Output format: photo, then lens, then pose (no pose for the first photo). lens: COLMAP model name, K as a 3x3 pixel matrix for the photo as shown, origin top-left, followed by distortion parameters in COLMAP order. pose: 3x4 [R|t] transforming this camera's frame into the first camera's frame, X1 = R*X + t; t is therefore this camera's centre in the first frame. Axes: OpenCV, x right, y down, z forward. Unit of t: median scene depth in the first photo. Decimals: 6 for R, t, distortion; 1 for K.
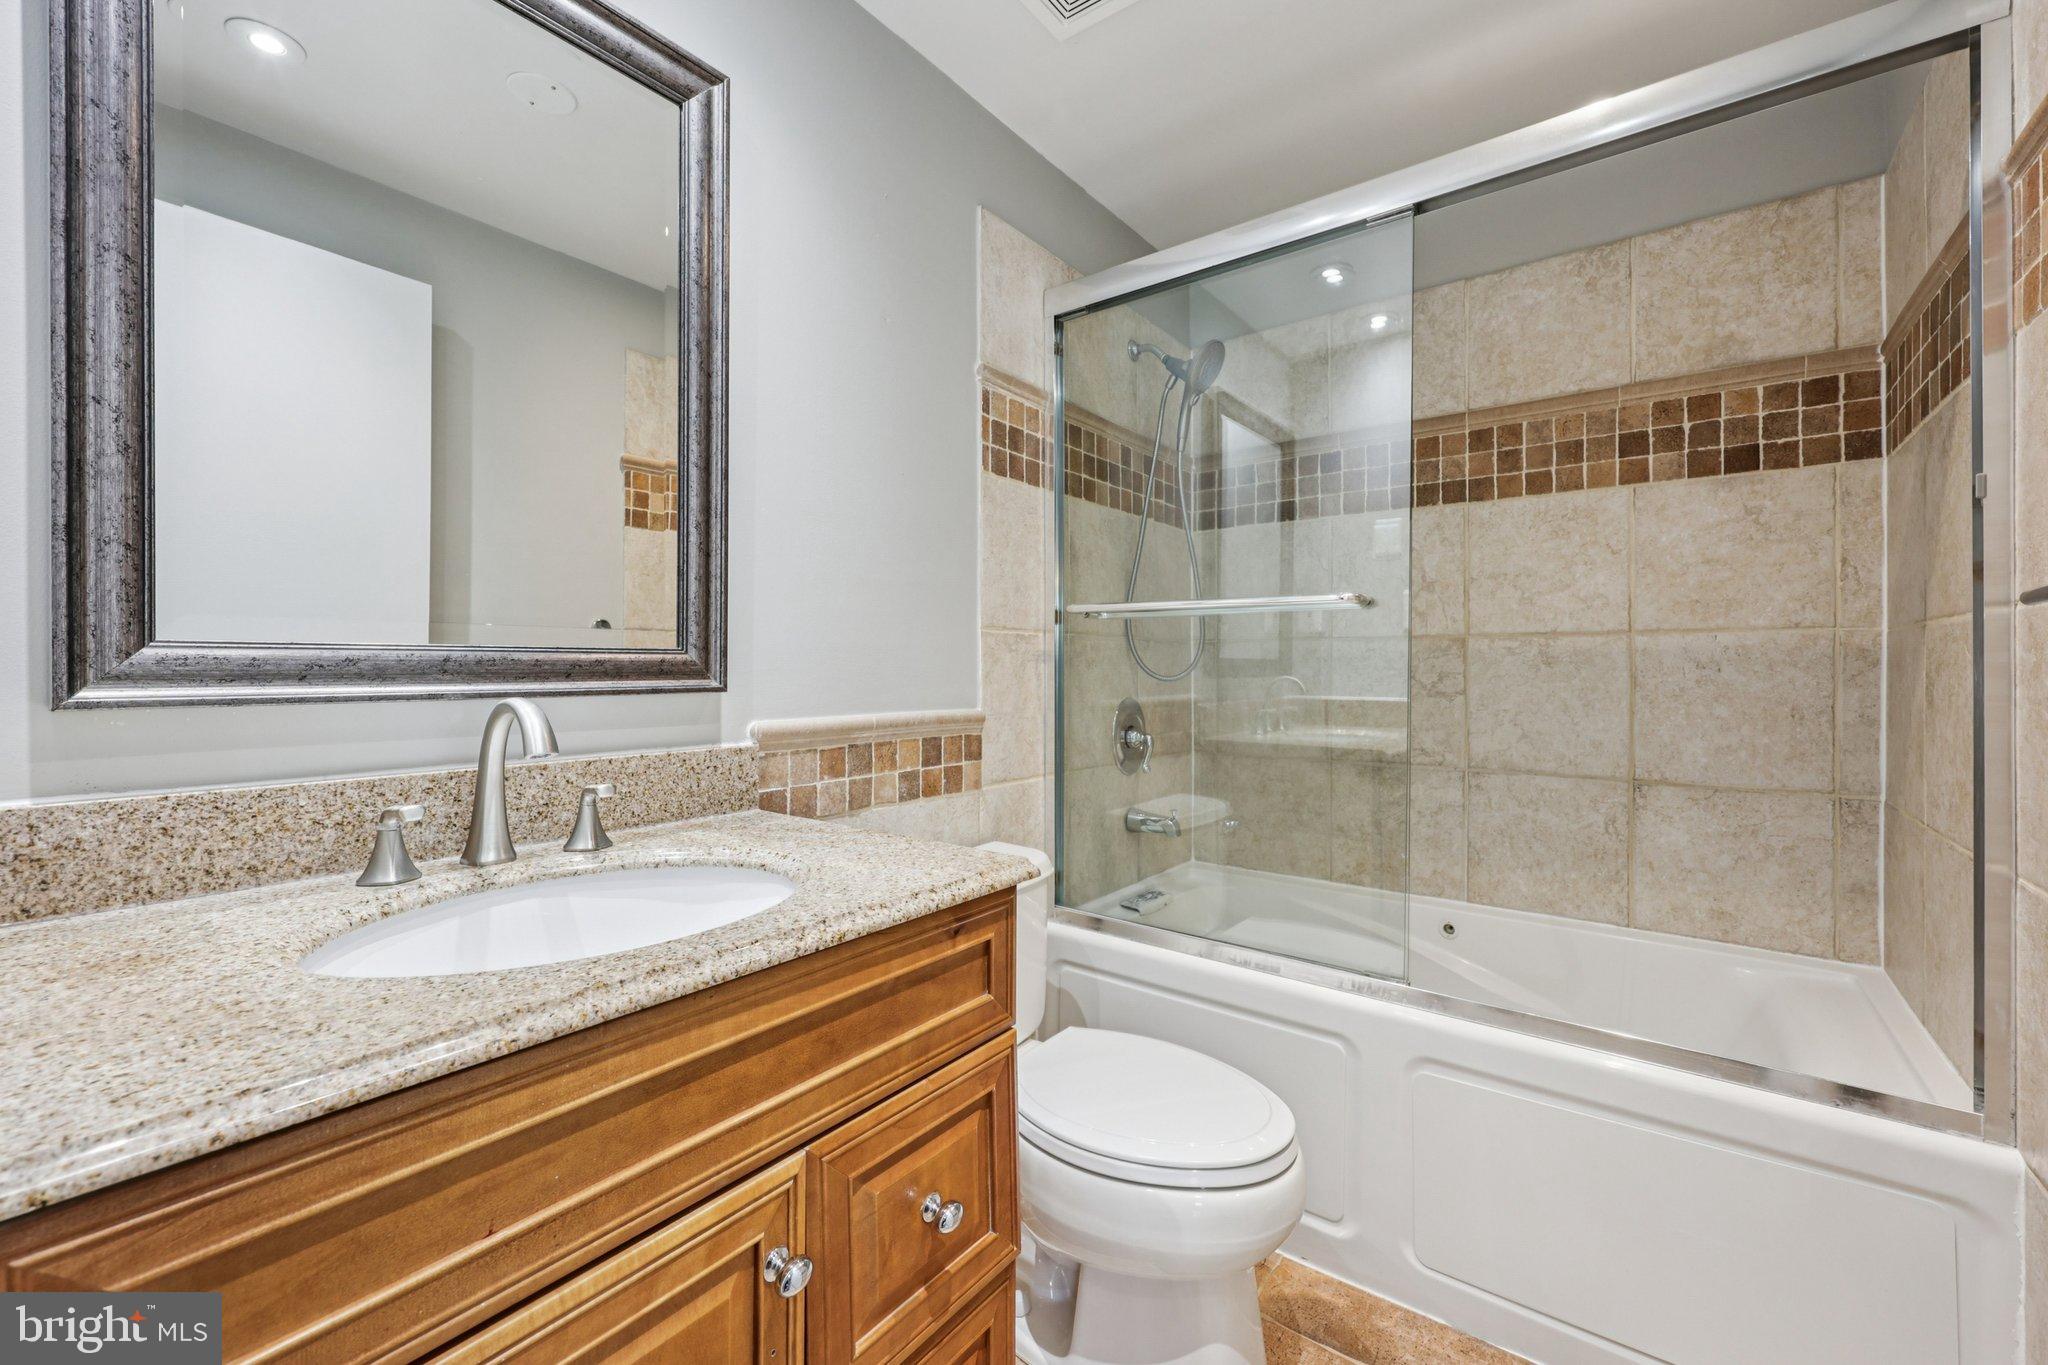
lens RADIAL K [[852.5, 0, 1017.2], [0, 852.5, 673.8], [0, 0, 1]] dist [0.003813, -0.000737]
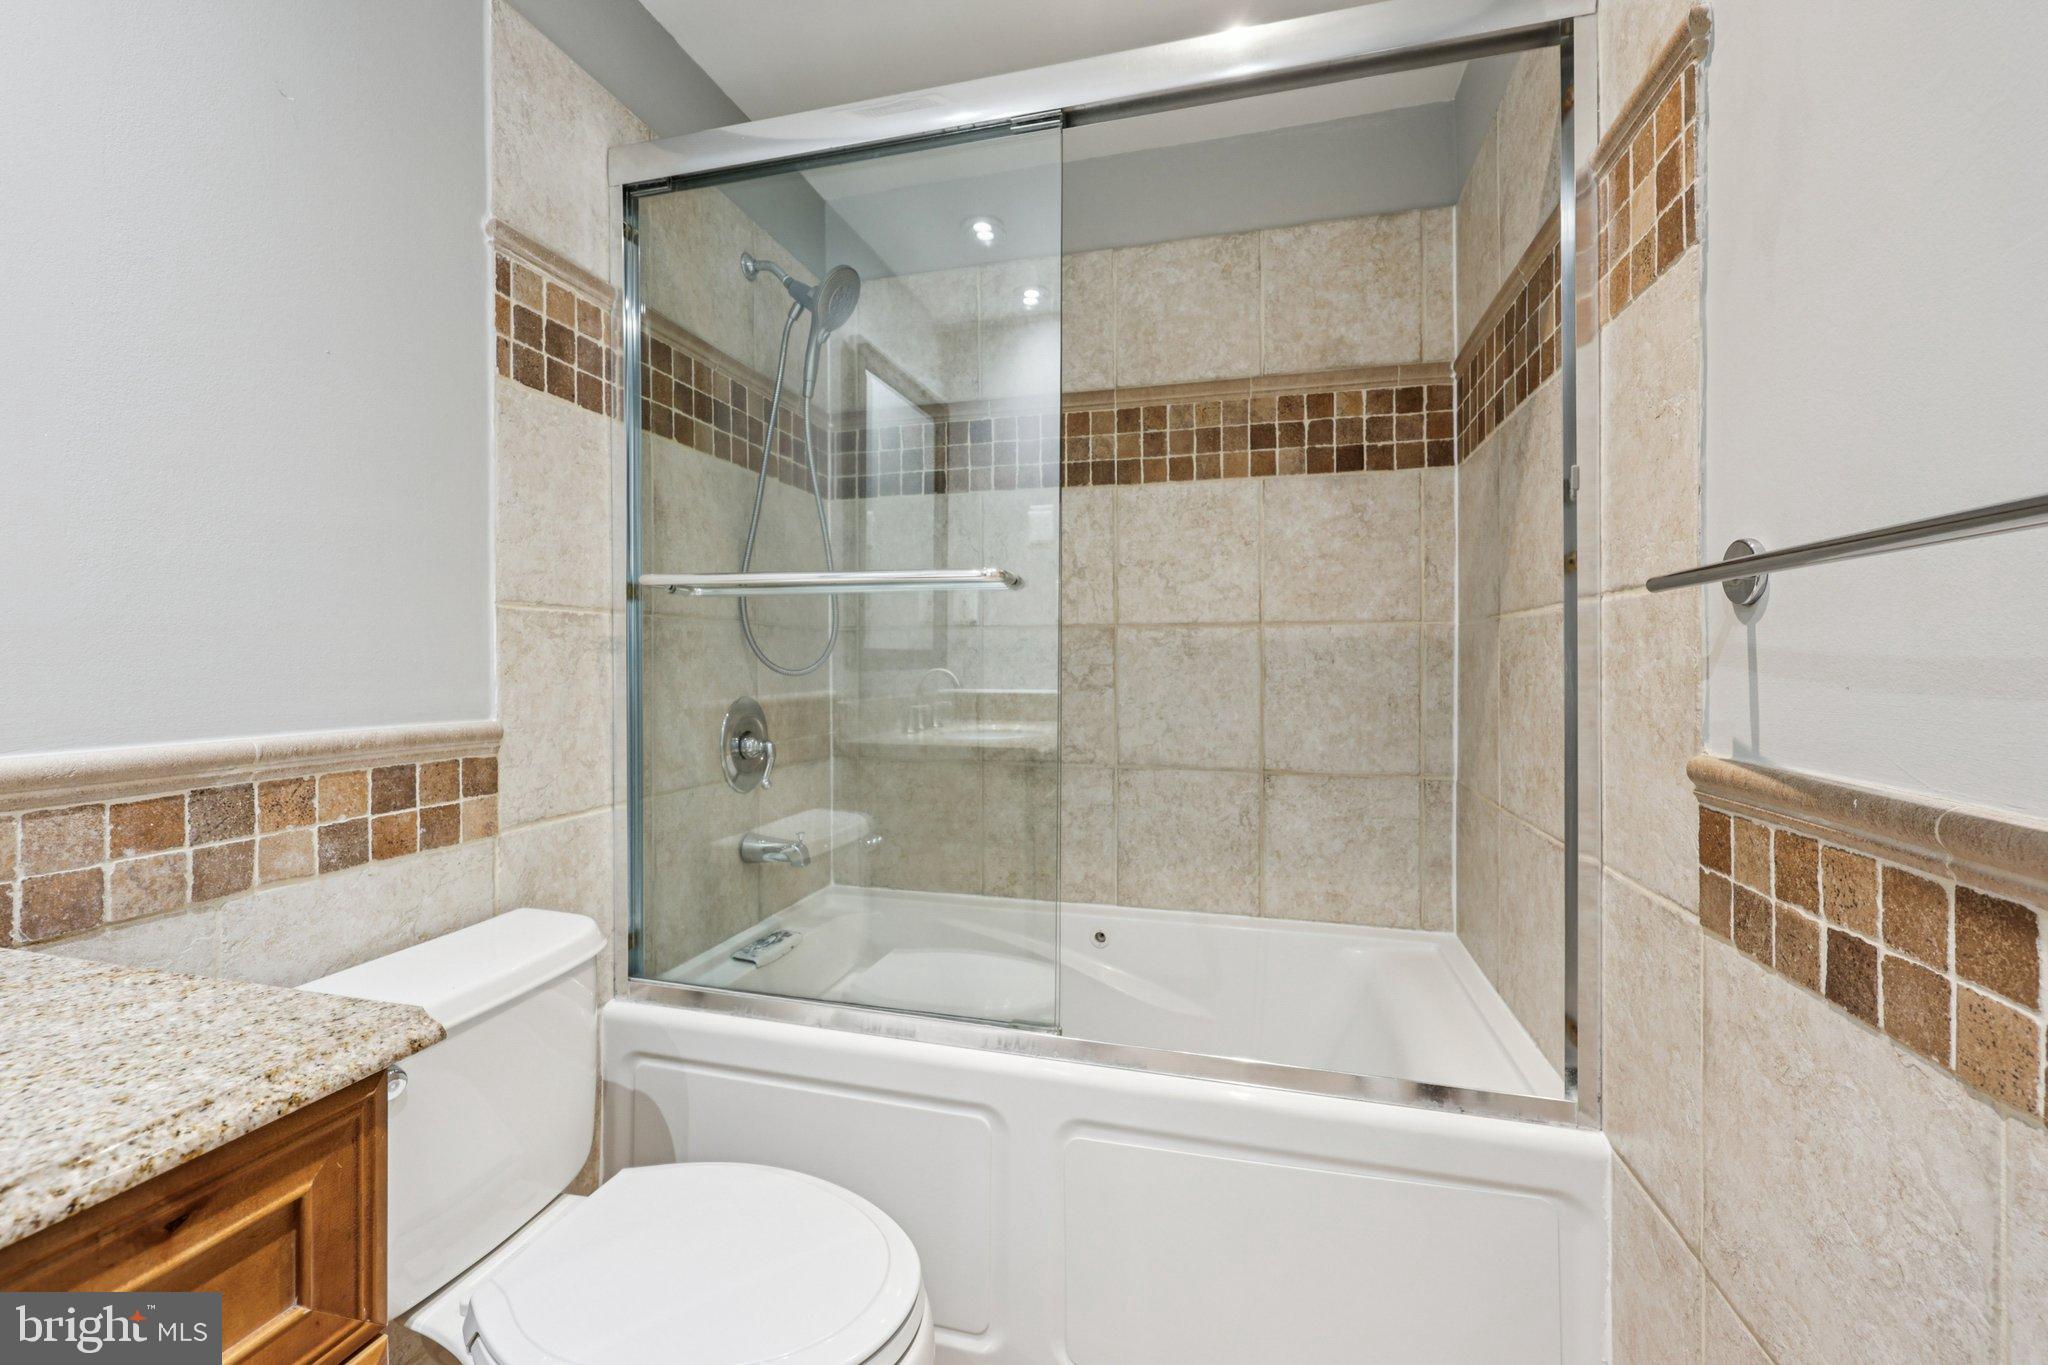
lens RADIAL K [[852.5, 0, 1023.0], [0, 852.5, 669.0], [0, 0, 1]] dist [0.003813, -0.000737]
pose [[0.927602, -0.005231, 0.373533, 0.086751], [0.003511, 0.999980, 0.005285, -0.001701], [-0.373553, -0.003591, 0.927602, 0.180470]]
